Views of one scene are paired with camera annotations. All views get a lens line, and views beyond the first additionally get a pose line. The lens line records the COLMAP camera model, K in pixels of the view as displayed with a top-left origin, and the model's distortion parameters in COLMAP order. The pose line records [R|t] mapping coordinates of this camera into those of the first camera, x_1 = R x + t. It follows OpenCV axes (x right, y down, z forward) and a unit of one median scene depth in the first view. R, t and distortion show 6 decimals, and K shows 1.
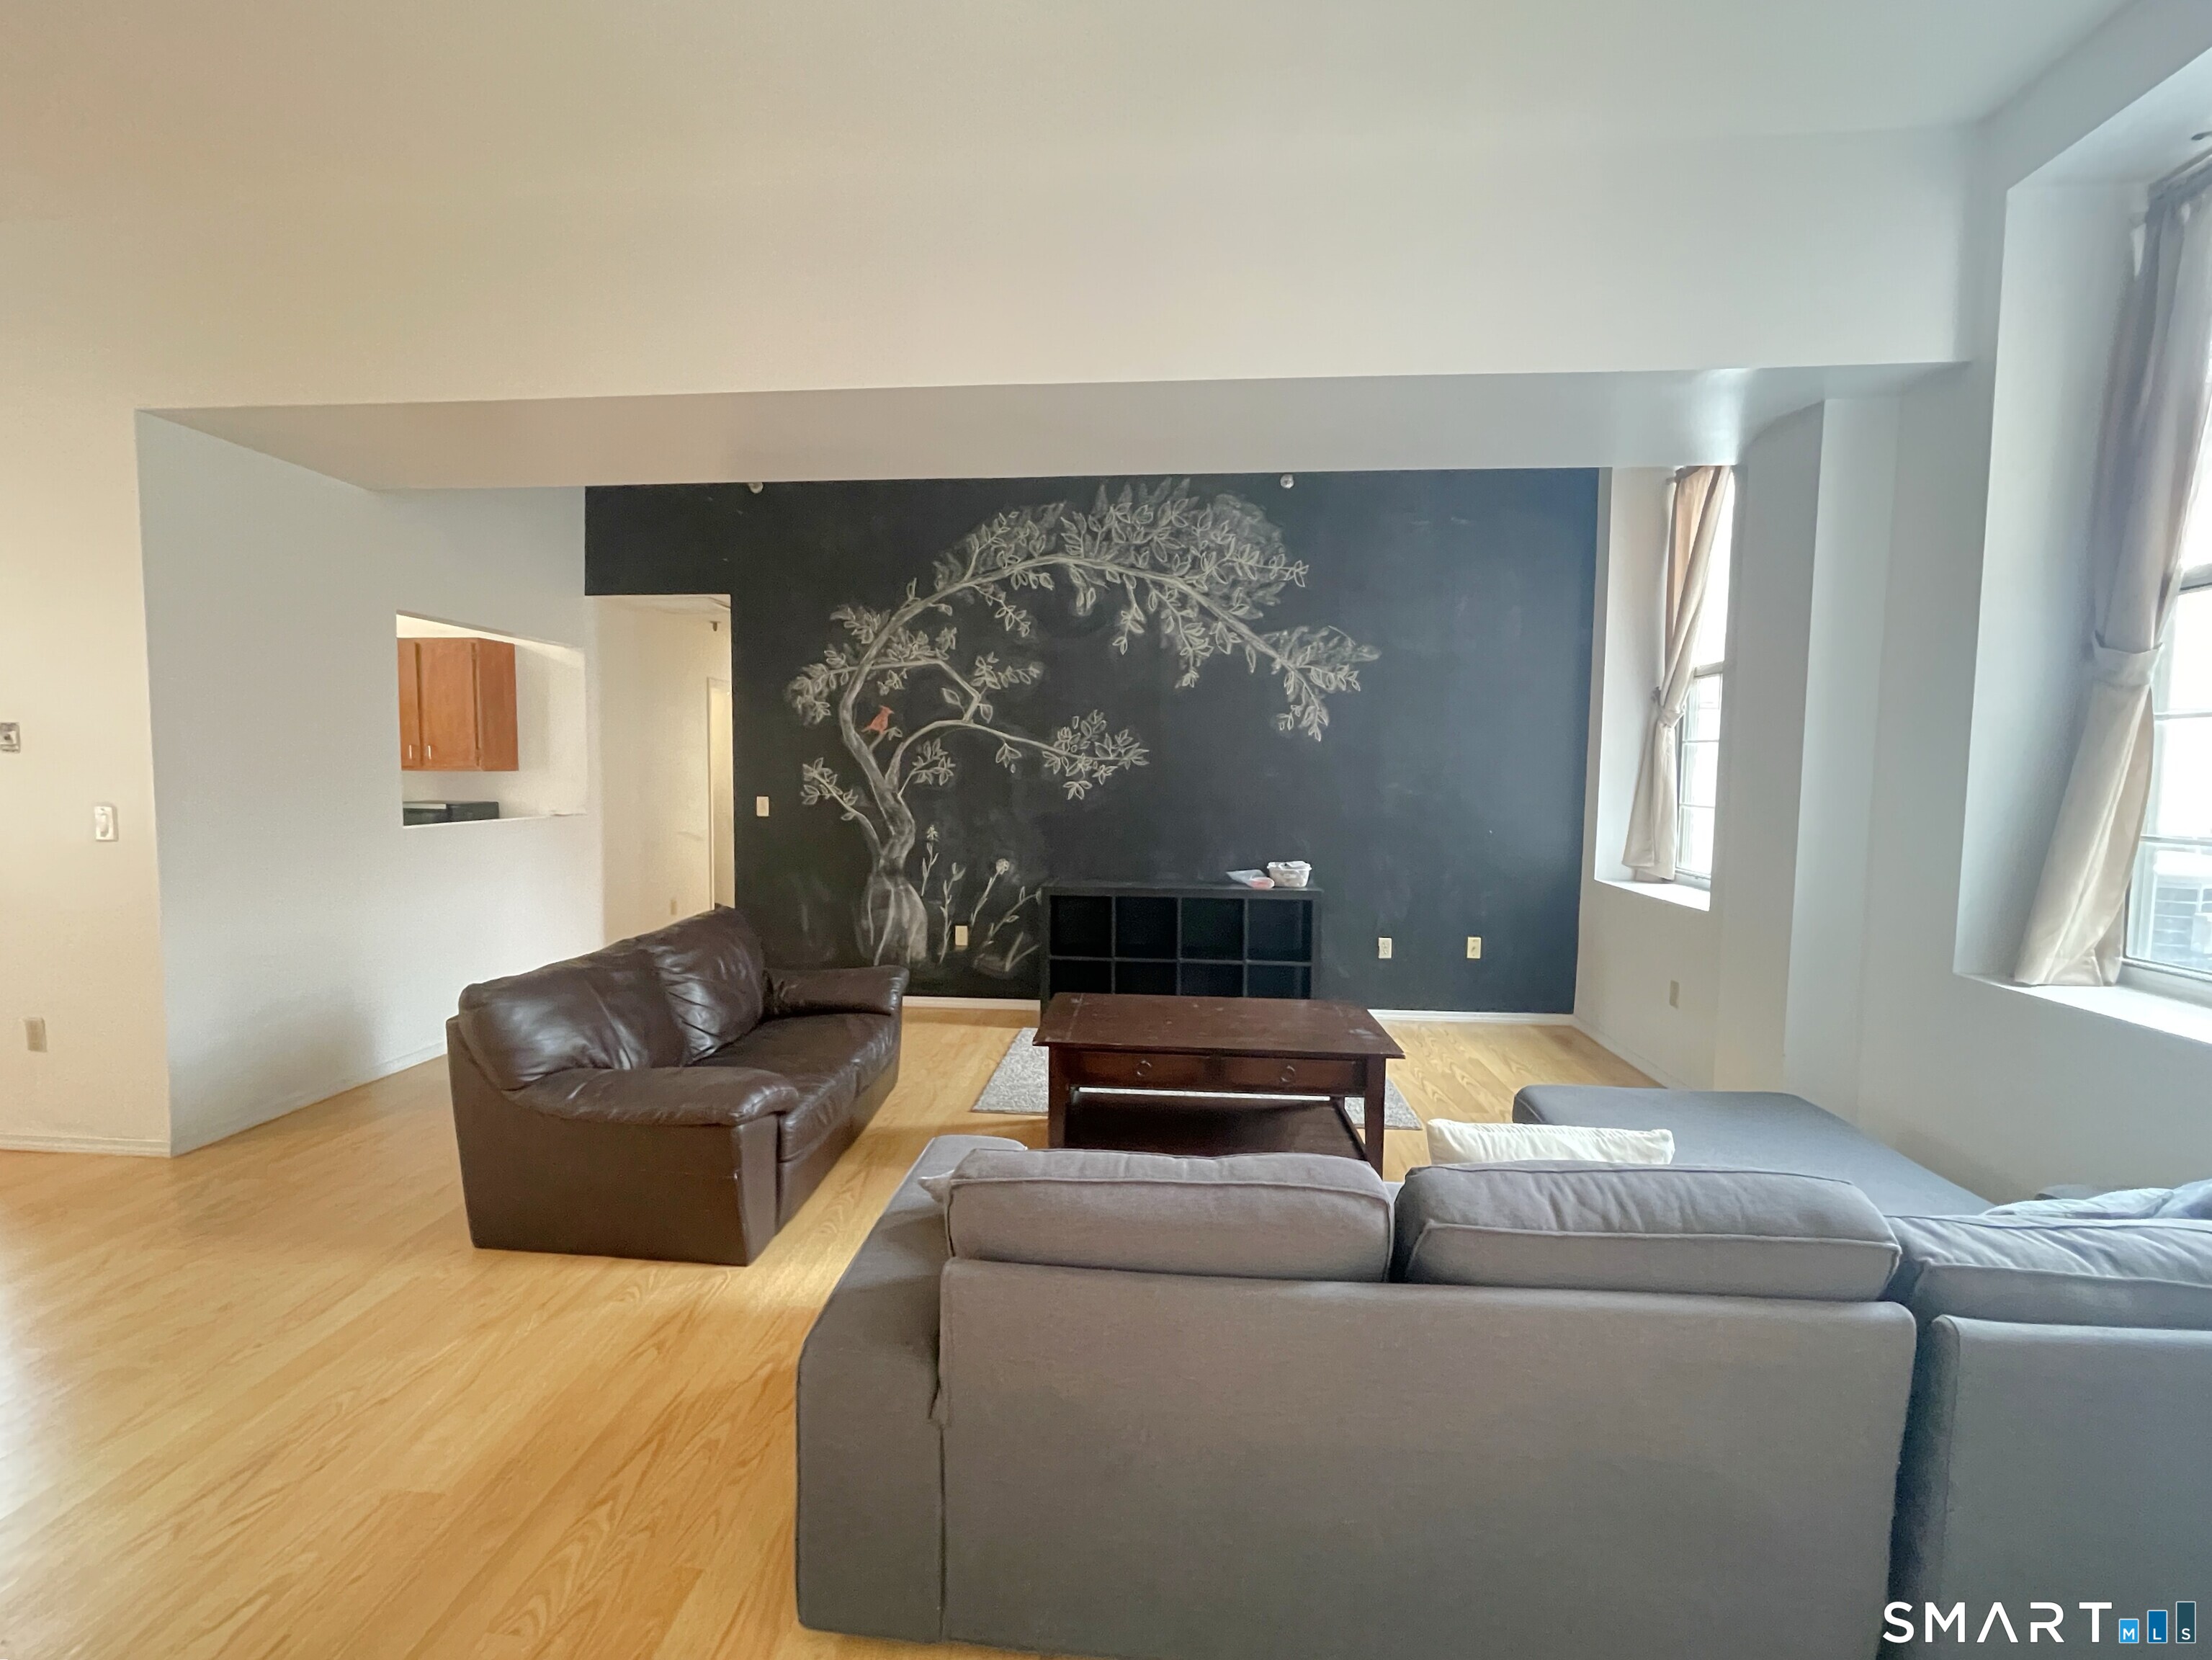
lens RADIAL K [[889.6, 0, 1102.2], [0, 889.6, 824.8], [0, 0, 1]] dist [-0.001198, 0.000071]
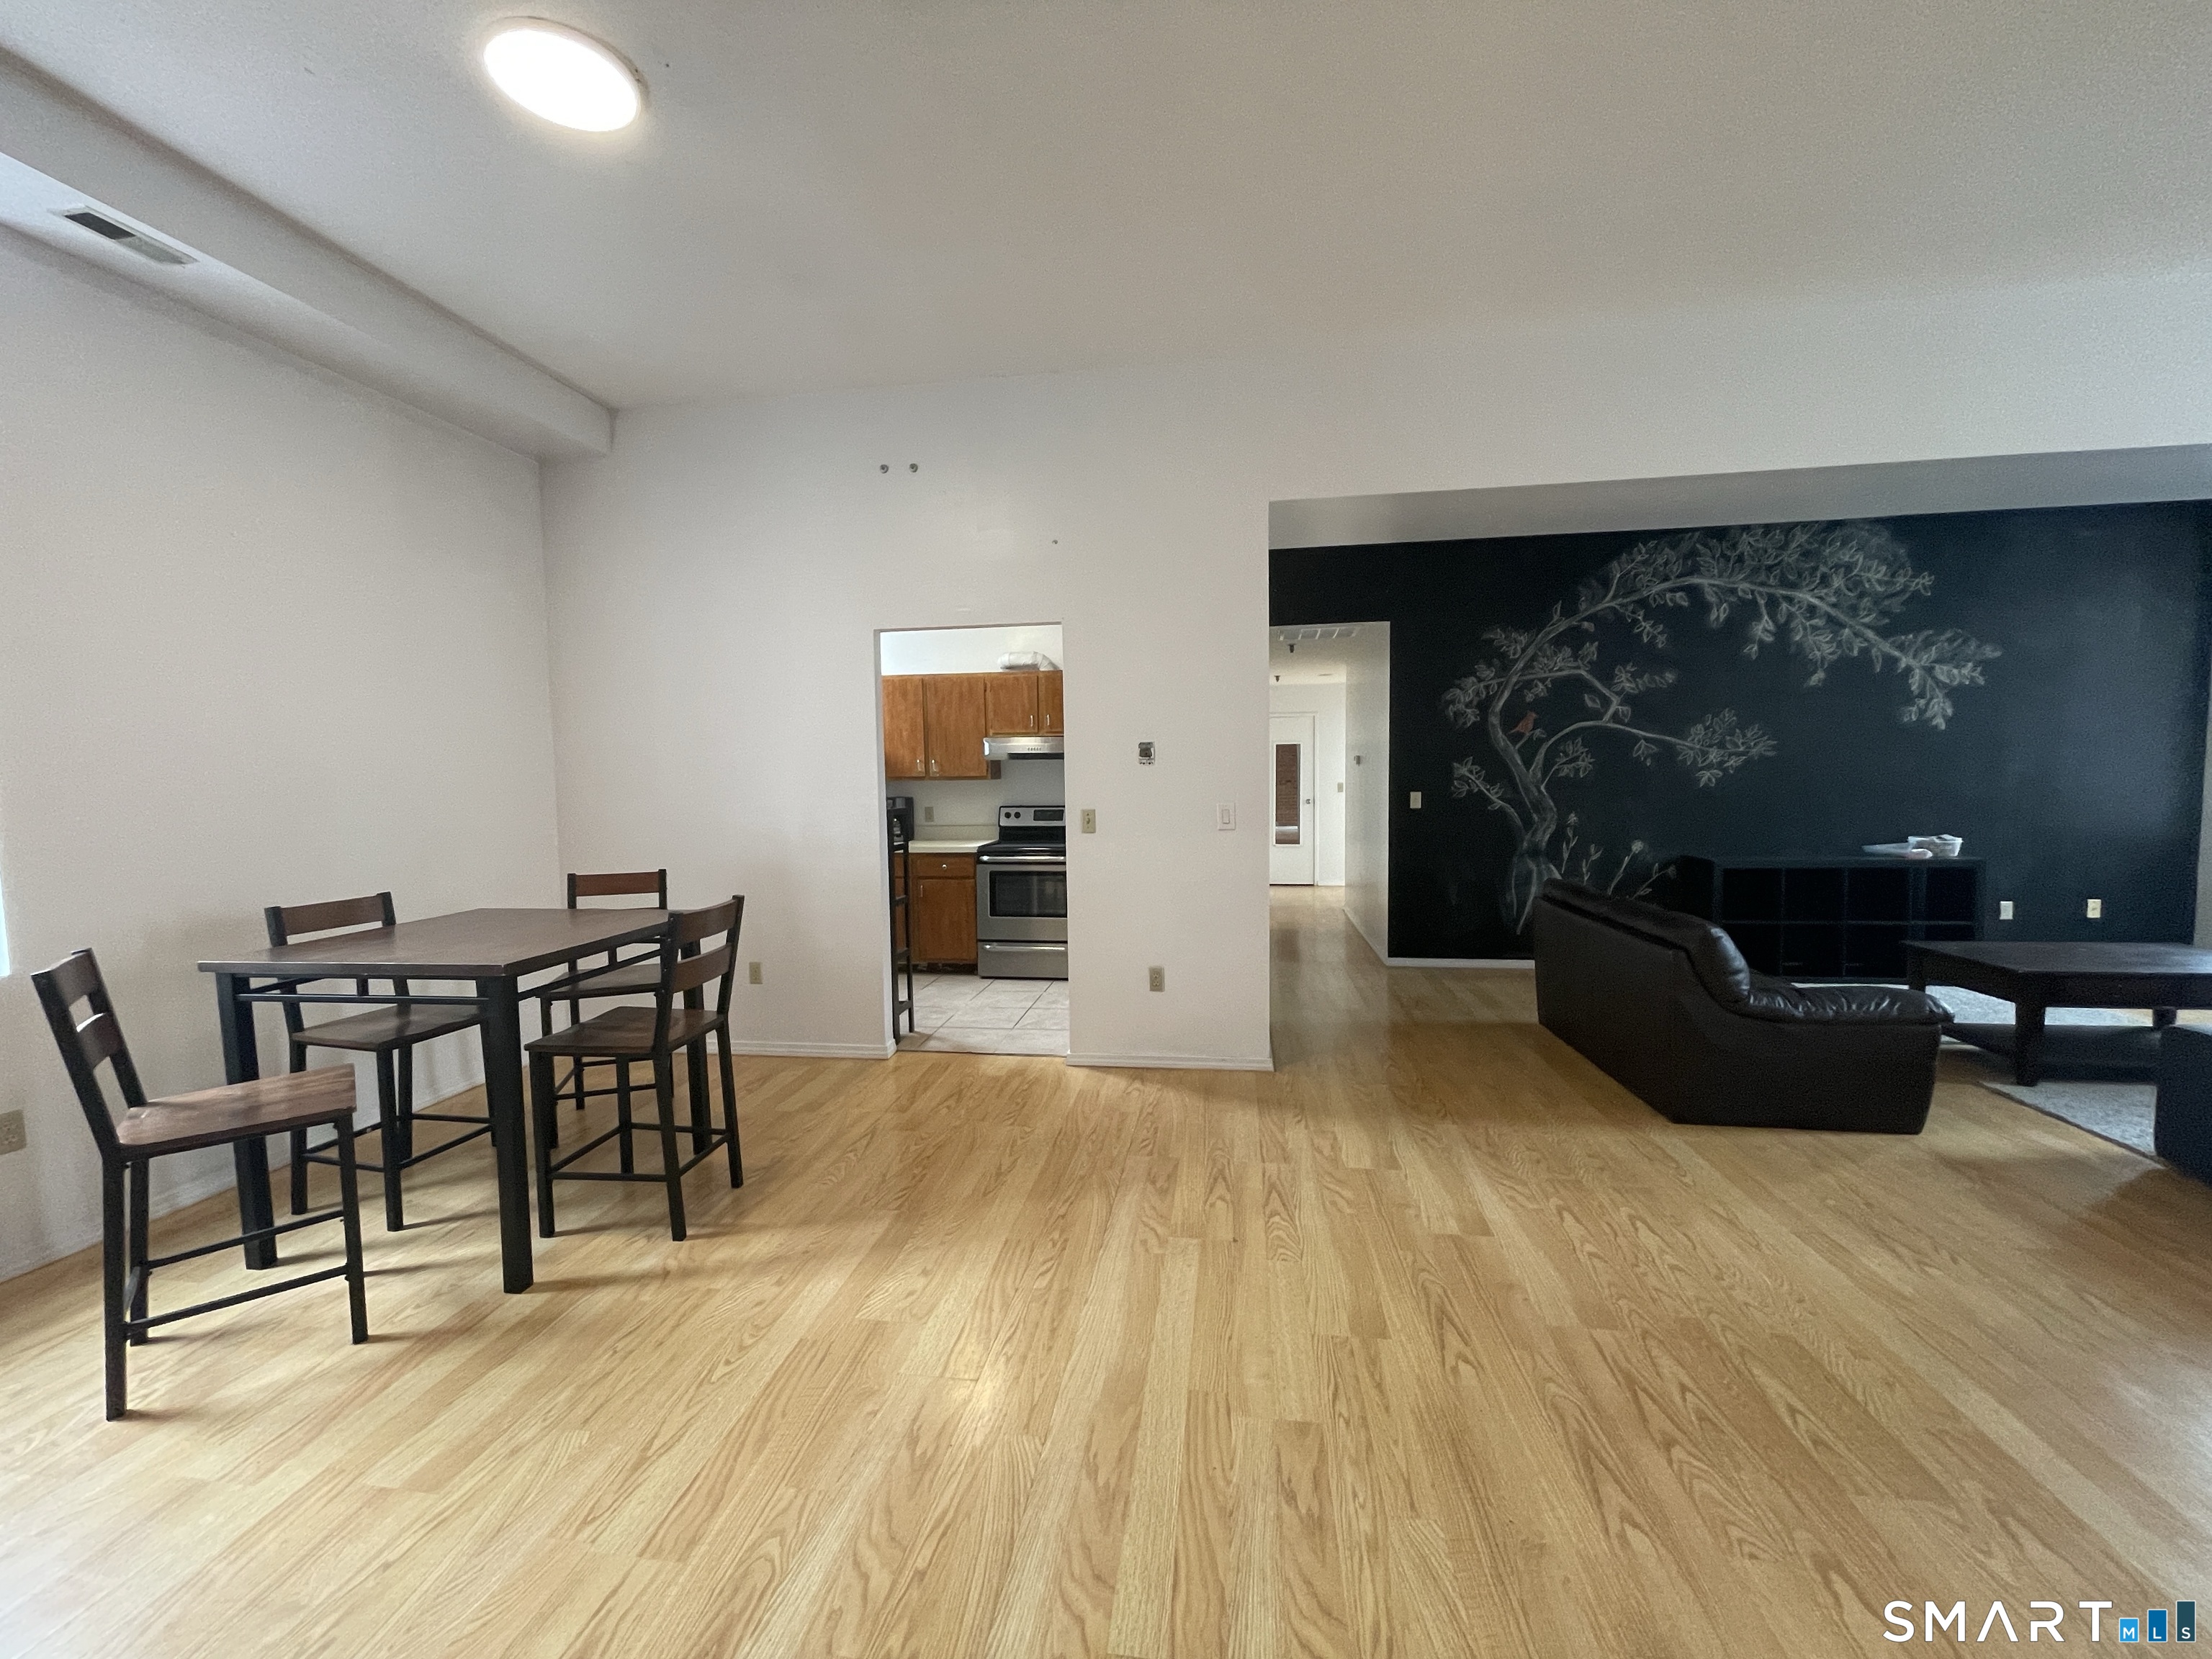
lens RADIAL K [[889.5, 0, 1025.8], [0, 889.5, 818.0], [0, 0, 1]] dist [-0.001198, 0.000071]
pose [[0.997446, -0.024048, -0.067252, -0.845988], [0.023100, 0.999623, -0.014841, 0.009060], [0.067584, 0.013250, 0.997626, -0.211902]]
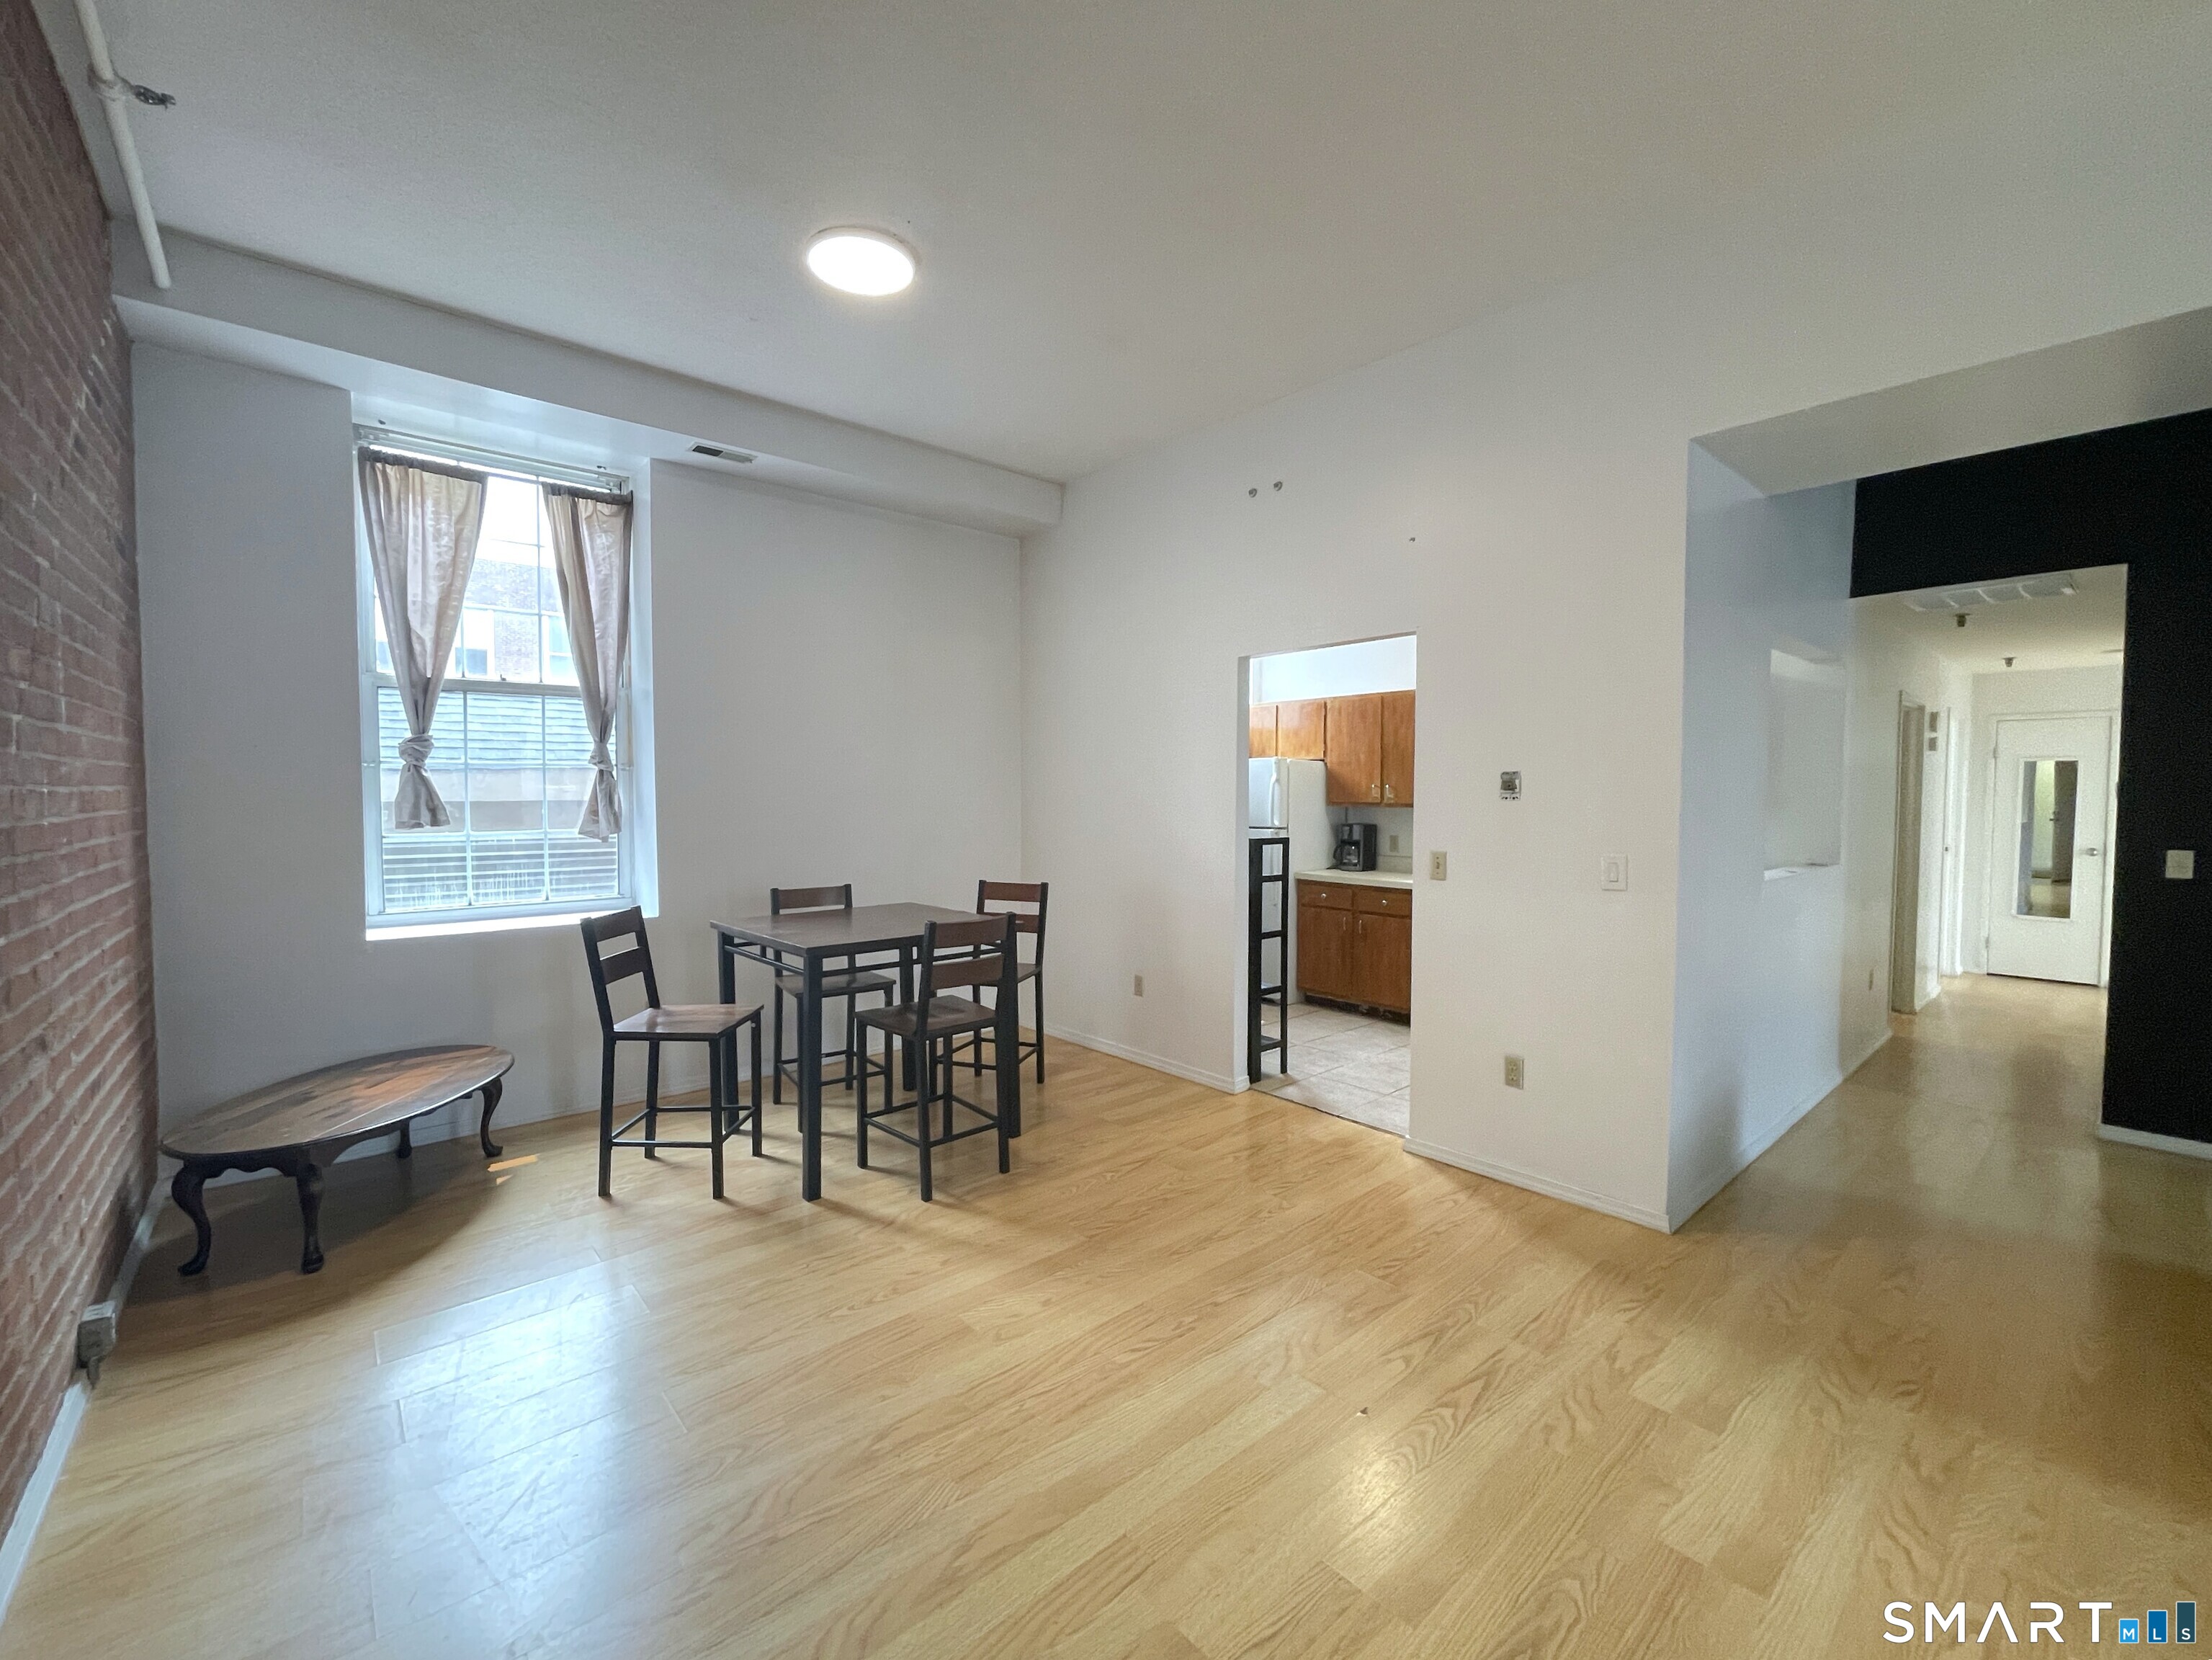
lens RADIAL K [[889.6, 0, 1108.0], [0, 889.6, 817.6], [0, 0, 1]] dist [-0.001198, 0.000071]
pose [[0.735692, 0.008743, -0.677260, -0.551514], [-0.033942, 0.999136, -0.023972, -0.012047], [0.676465, 0.040624, 0.735353, -0.063921]]
